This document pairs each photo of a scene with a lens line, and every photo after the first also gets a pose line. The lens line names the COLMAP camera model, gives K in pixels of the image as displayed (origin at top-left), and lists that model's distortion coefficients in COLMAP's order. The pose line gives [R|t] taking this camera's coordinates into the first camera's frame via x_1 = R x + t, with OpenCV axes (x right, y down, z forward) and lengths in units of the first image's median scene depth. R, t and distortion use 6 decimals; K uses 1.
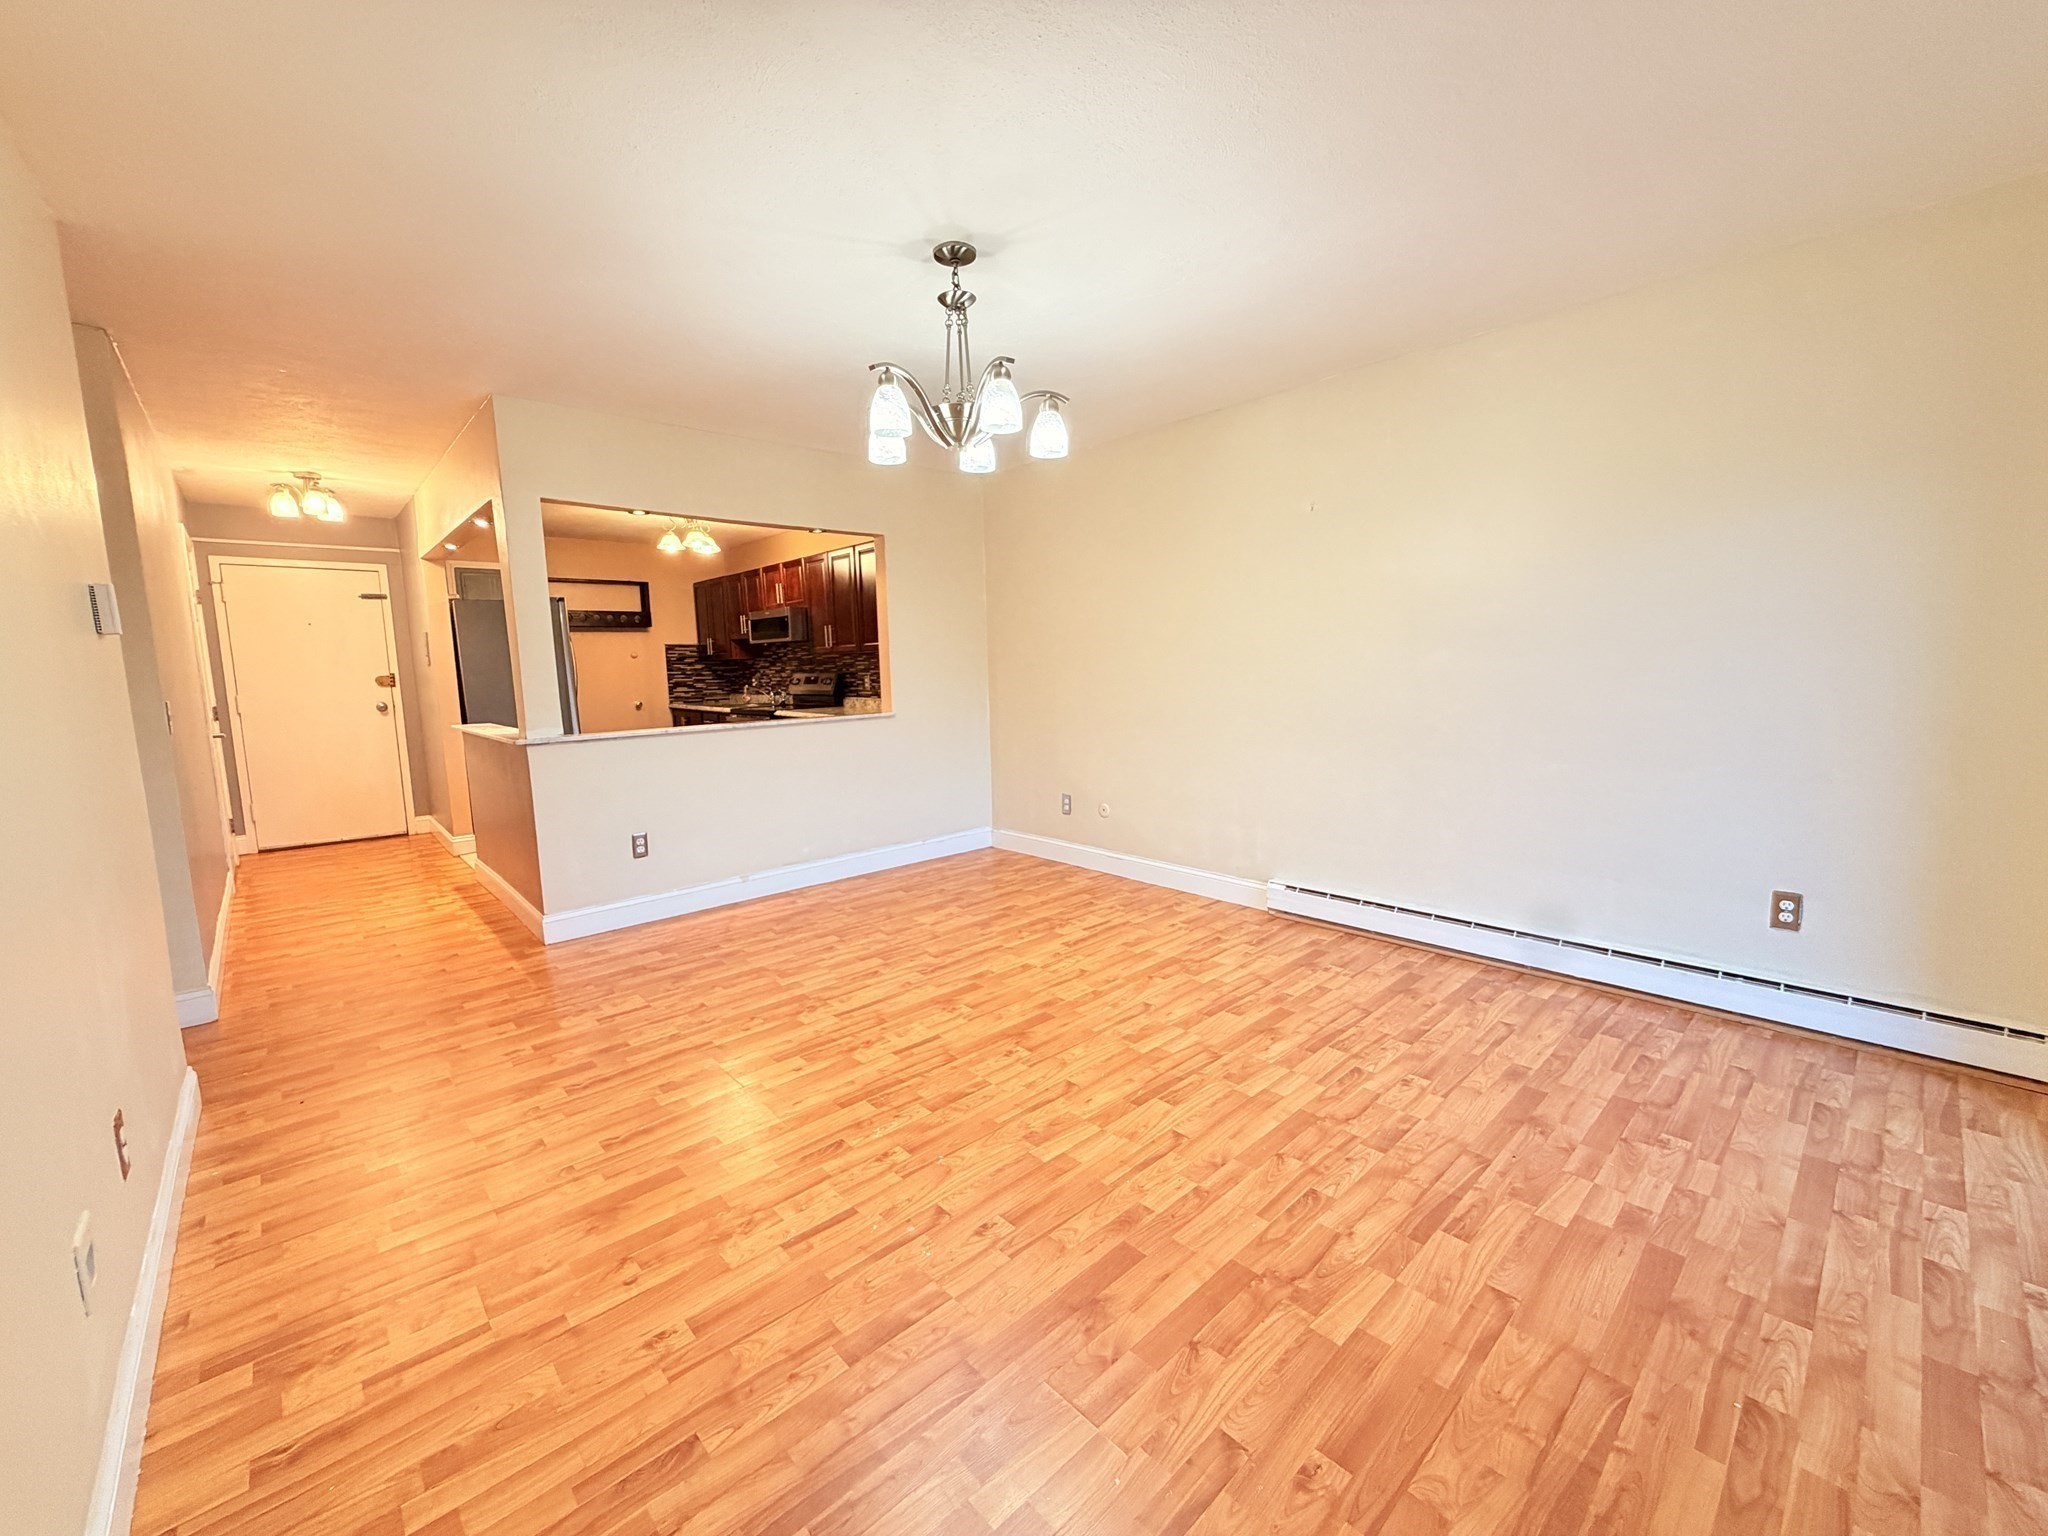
lens RADIAL K [[818.1, 0, 1022.2], [0, 818.1, 766.3], [0, 0, 1]] dist [-0.001243, 0.000350]
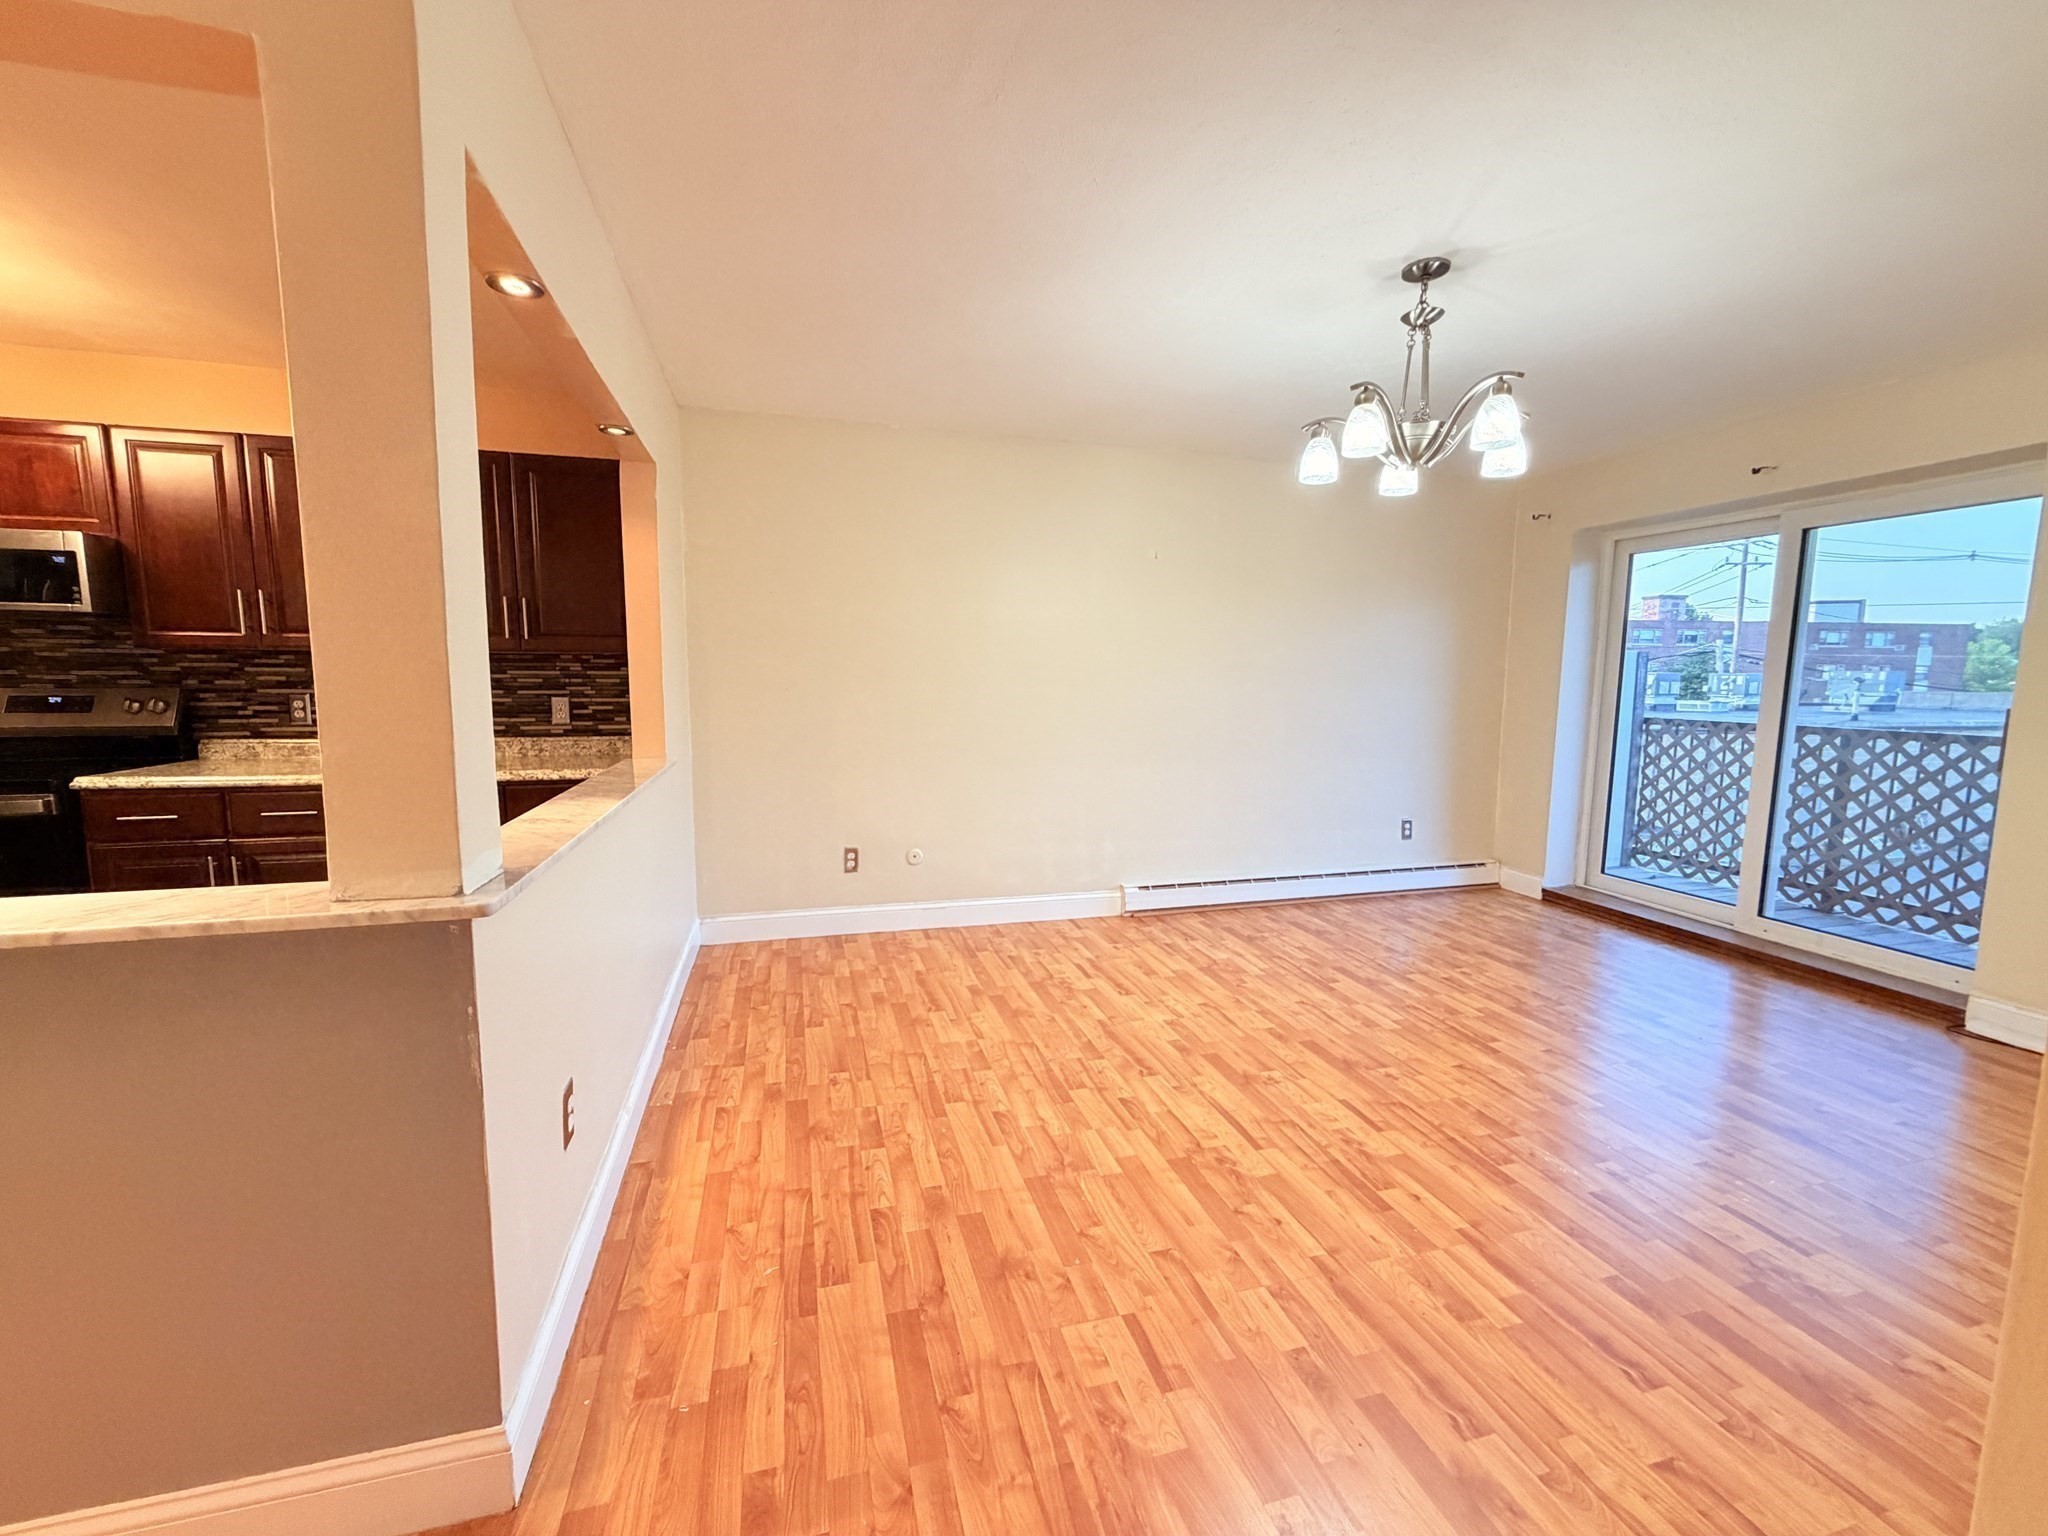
lens RADIAL K [[818.1, 0, 1022.2], [0, 818.1, 766.3], [0, 0, 1]] dist [-0.001243, 0.000350]
pose [[0.450564, -0.069198, 0.890058, -0.833147], [0.092840, 0.995218, 0.030377, -0.076538], [-0.887904, 0.068946, 0.454834, 0.706019]]
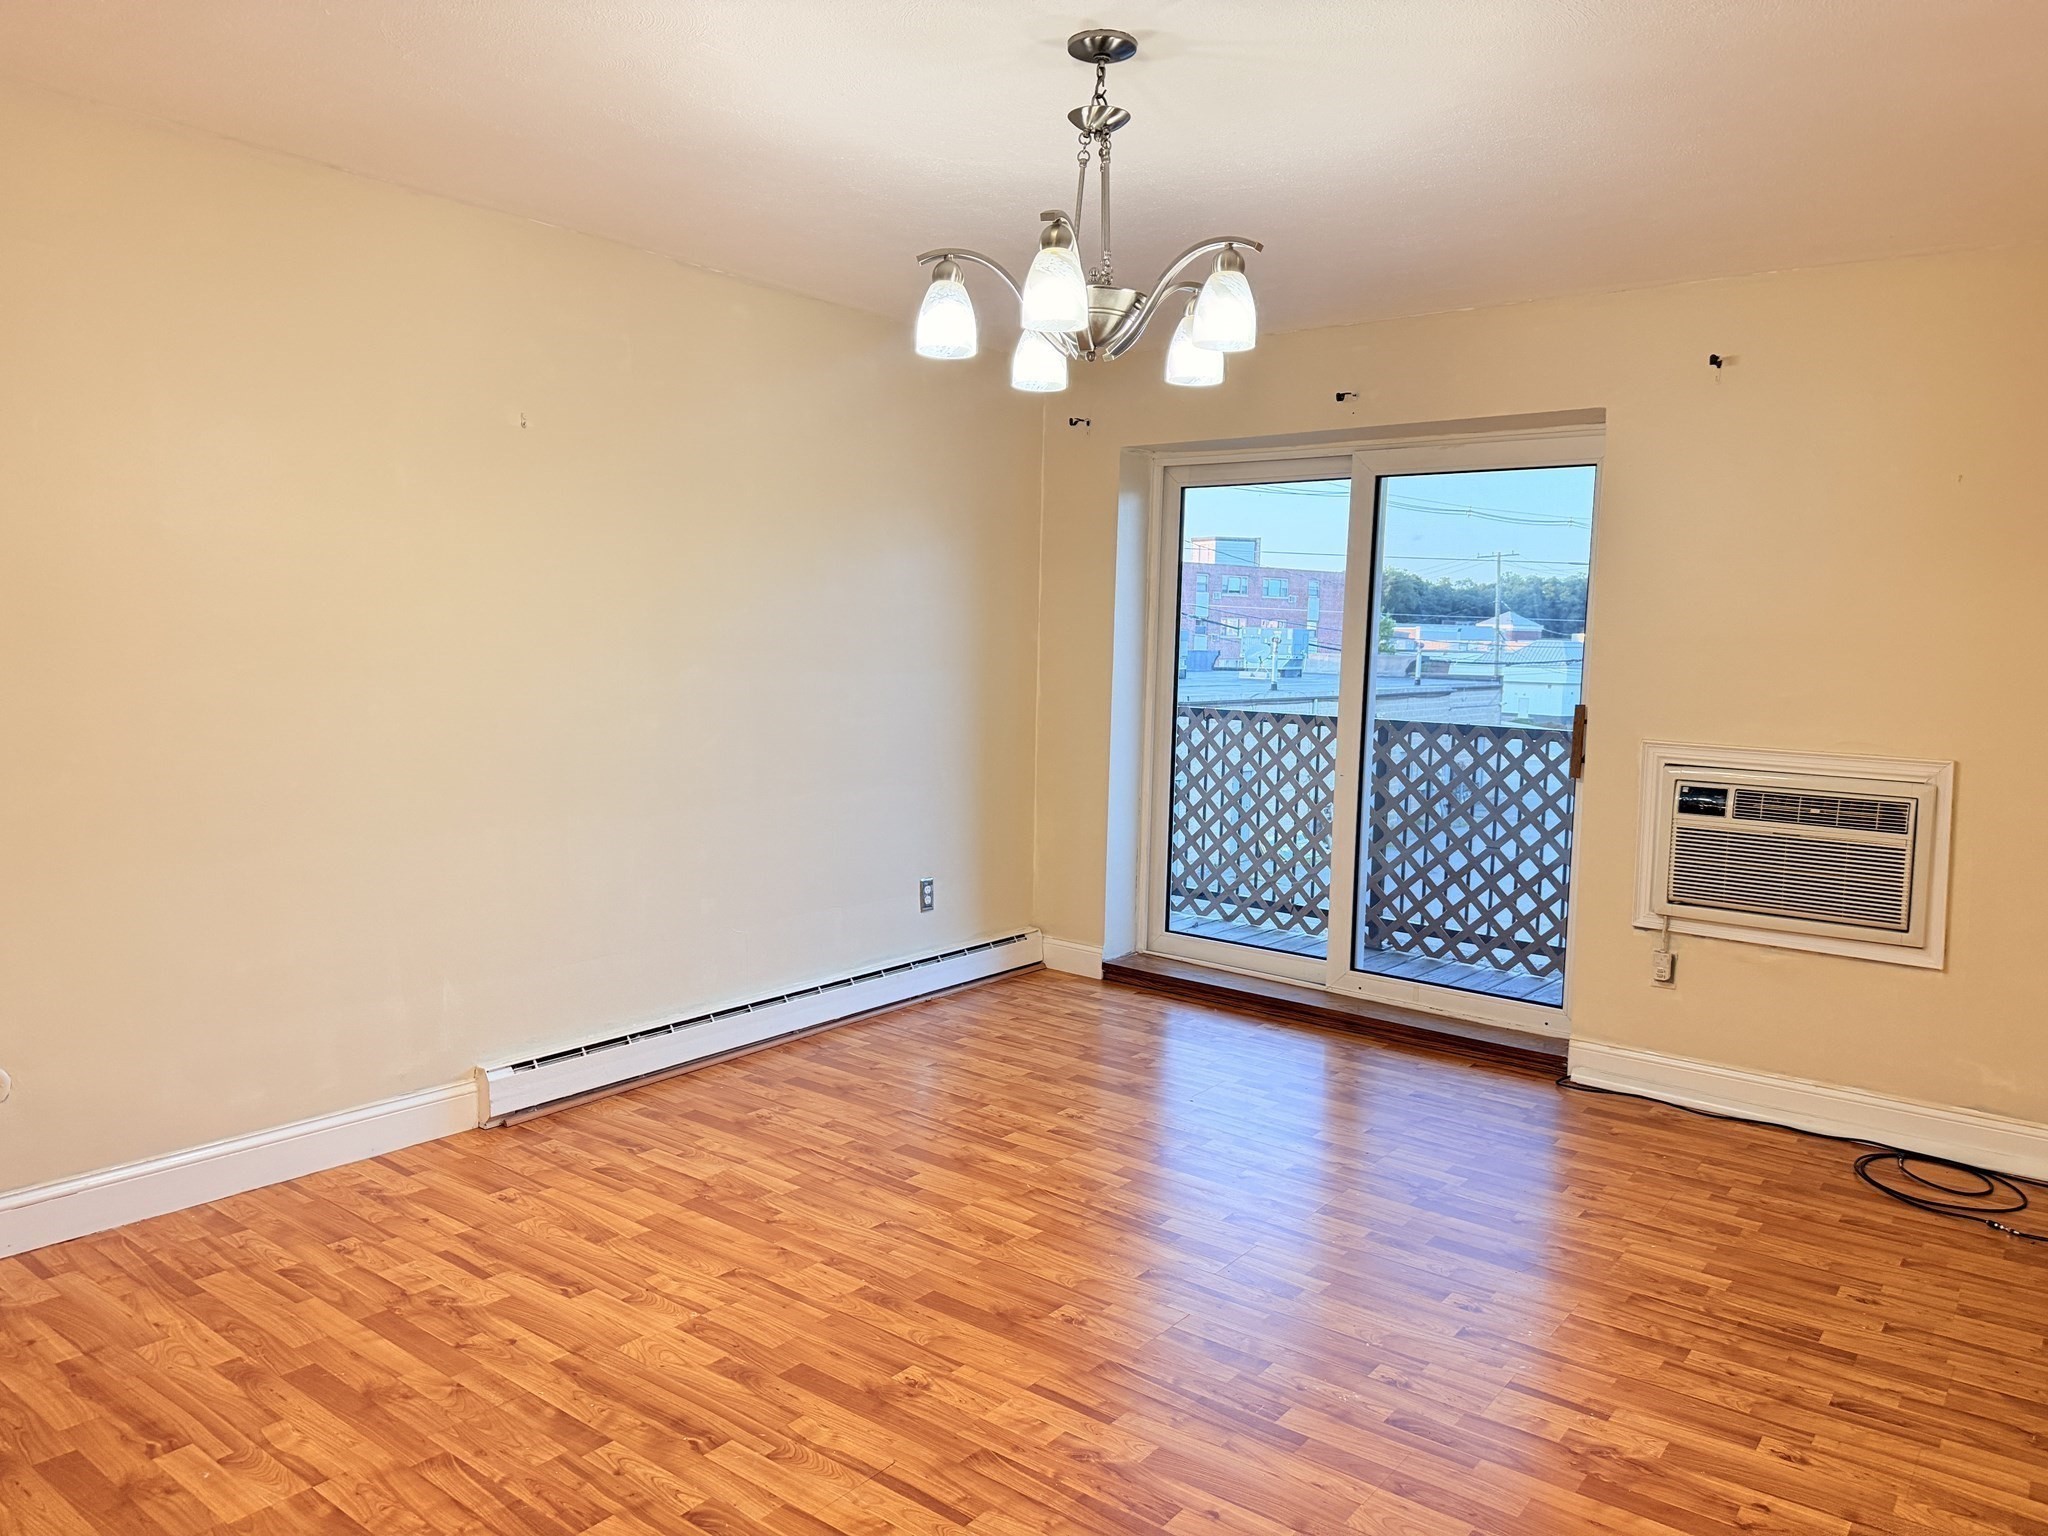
lens RADIAL K [[1422.1, 0, 1022.9], [0, 1422.1, 757.8], [0, 0, 1]] dist [0.072504, -0.094343]
pose [[-0.170115, -0.064576, 0.983306, -0.812917], [0.104482, 0.991044, 0.083159, -0.130239], [-0.979870, 0.116884, -0.161845, 0.894282]]
